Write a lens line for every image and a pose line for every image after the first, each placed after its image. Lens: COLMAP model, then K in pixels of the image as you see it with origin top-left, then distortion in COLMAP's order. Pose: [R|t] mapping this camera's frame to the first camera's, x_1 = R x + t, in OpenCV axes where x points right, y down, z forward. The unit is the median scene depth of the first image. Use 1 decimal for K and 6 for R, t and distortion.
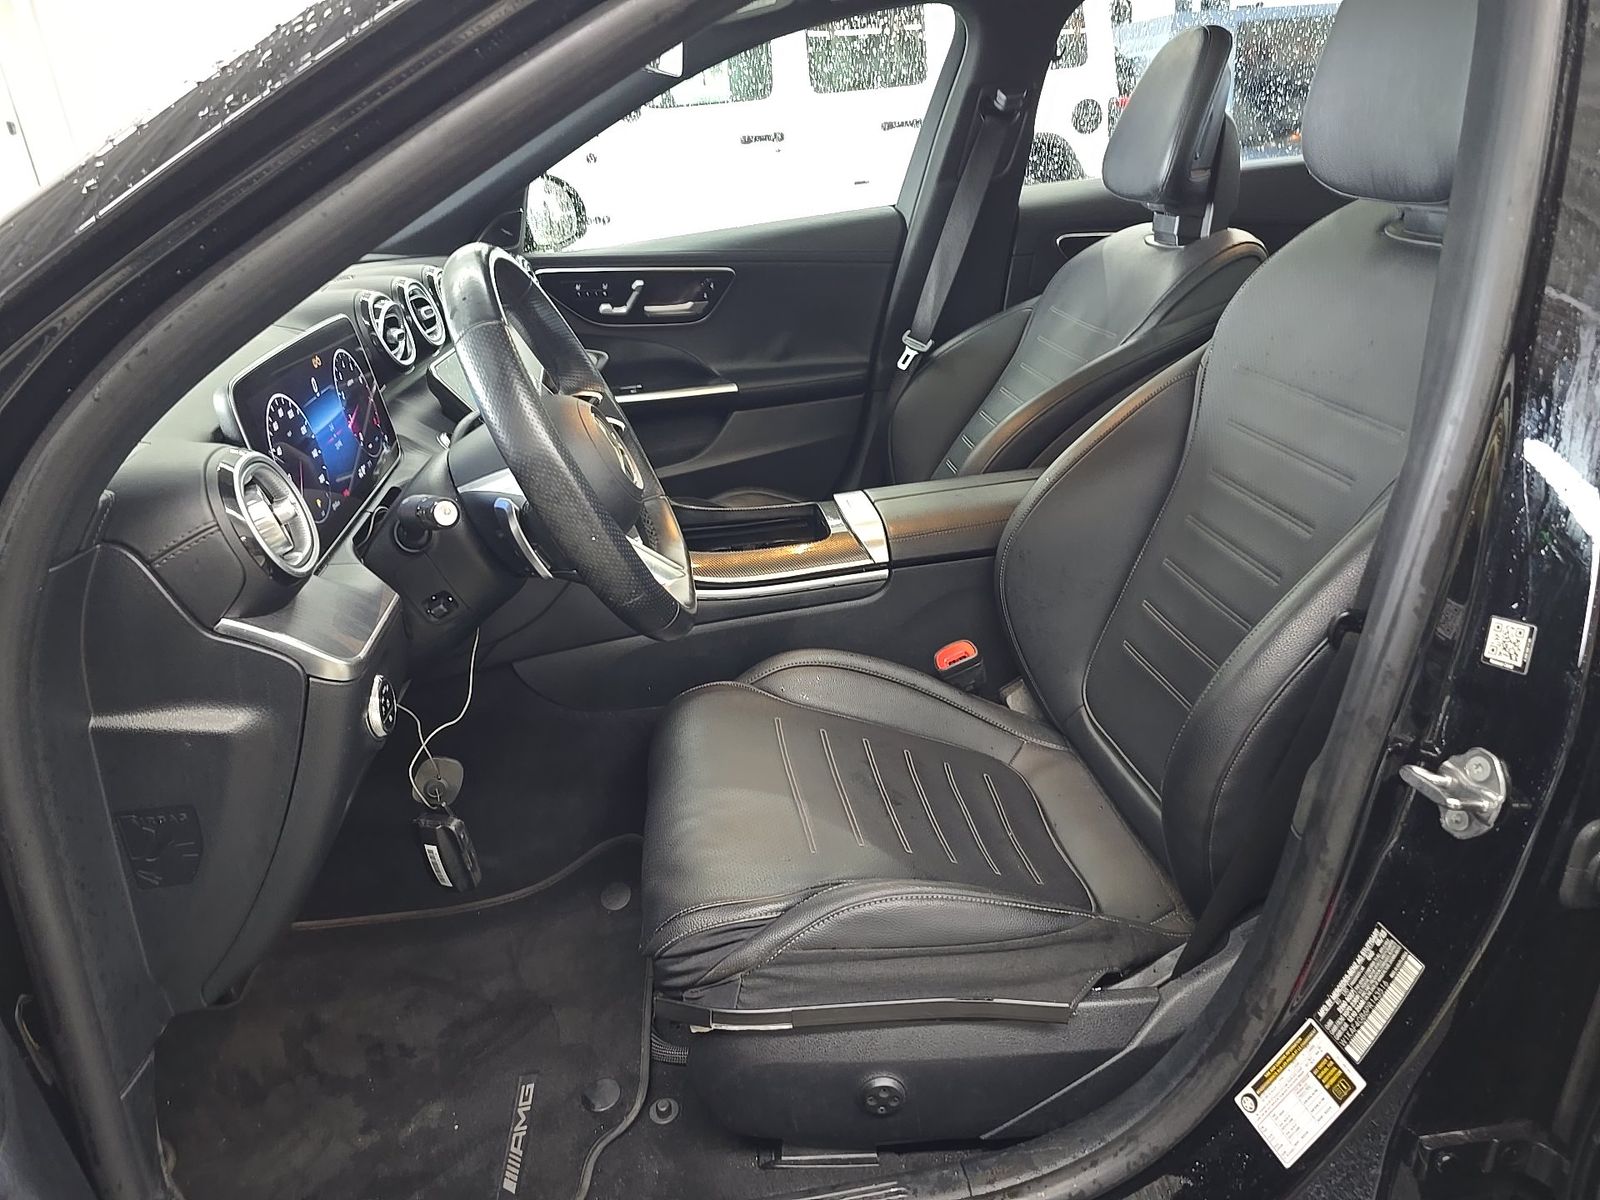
lens RADIAL K [[1086.8, 0, 800.0], [0, 1086.8, 600.0], [0, 0, 1]] dist [0.035231, 0.031787]
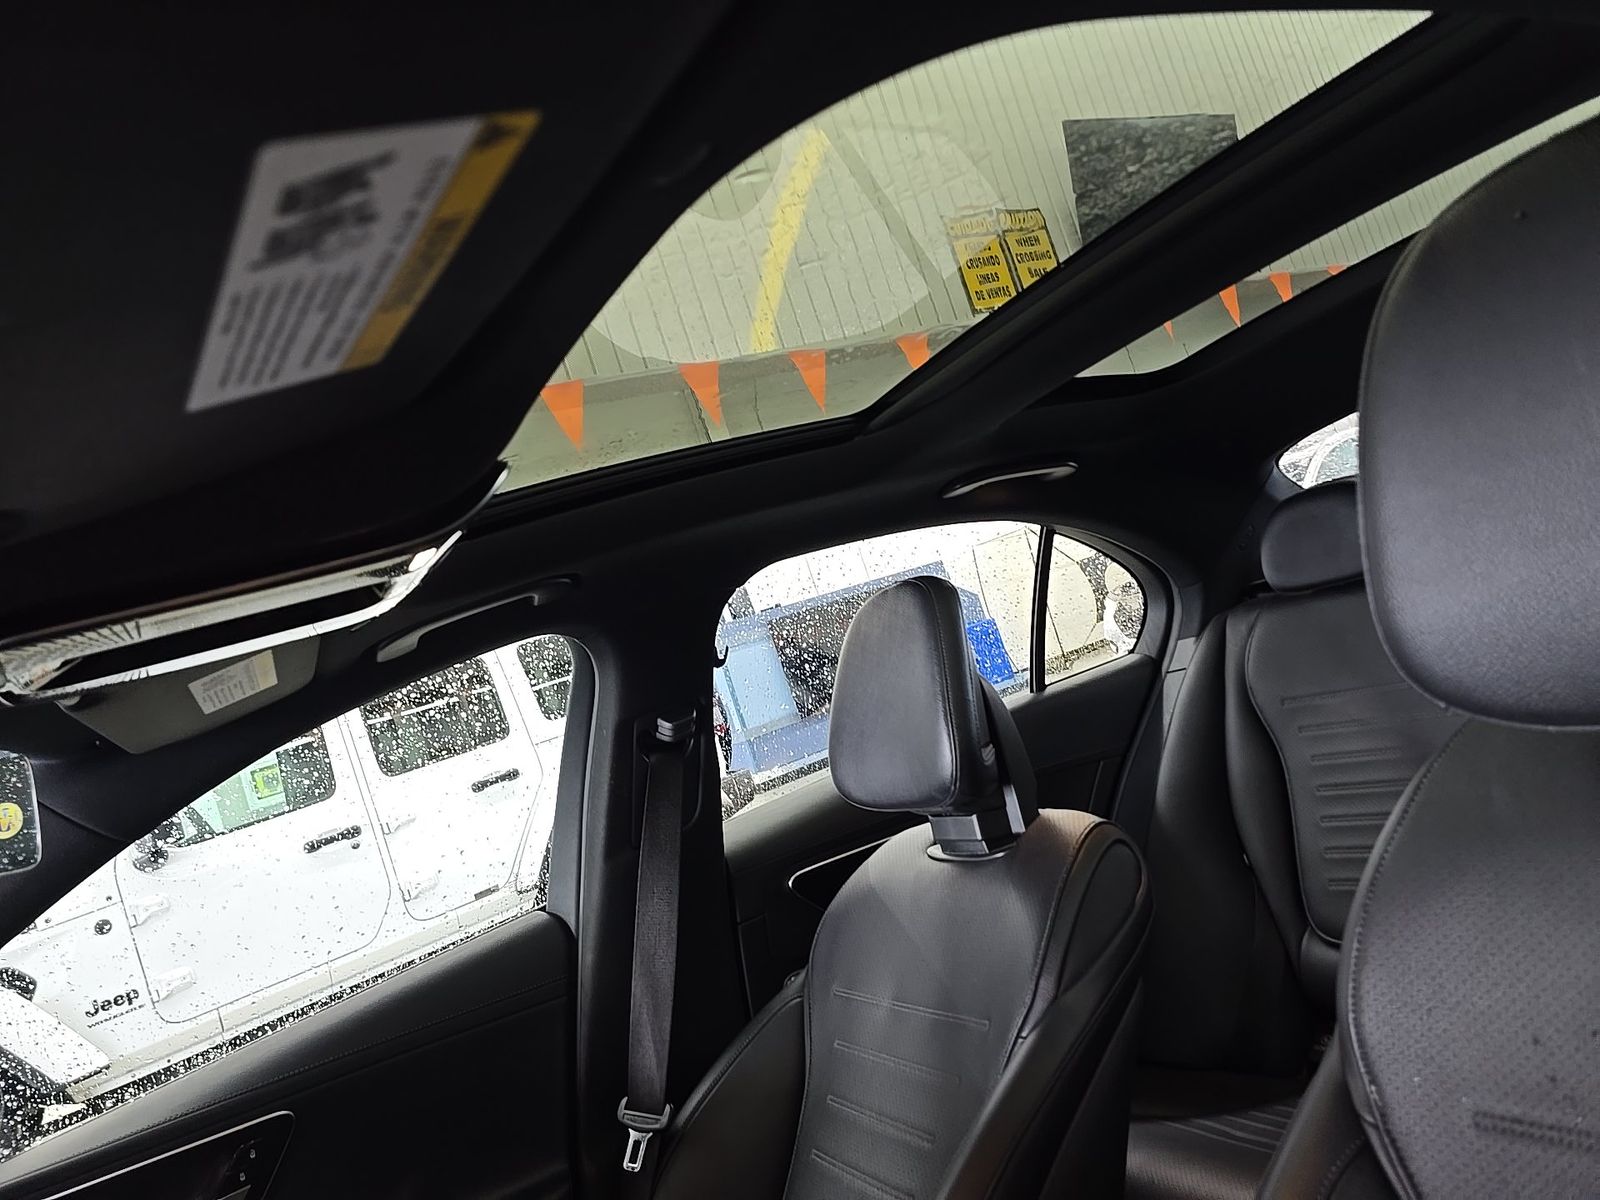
lens RADIAL K [[1087.3, 0, 800.0], [0, 1087.3, 600.0], [0, 0, 1]] dist [0.008617, -0.006052]
pose [[0.904346, -0.209346, 0.371931, 0.022309], [0.368350, 0.823016, -0.432392, -0.181688], [-0.215586, 0.528033, 0.821404, 0.351518]]
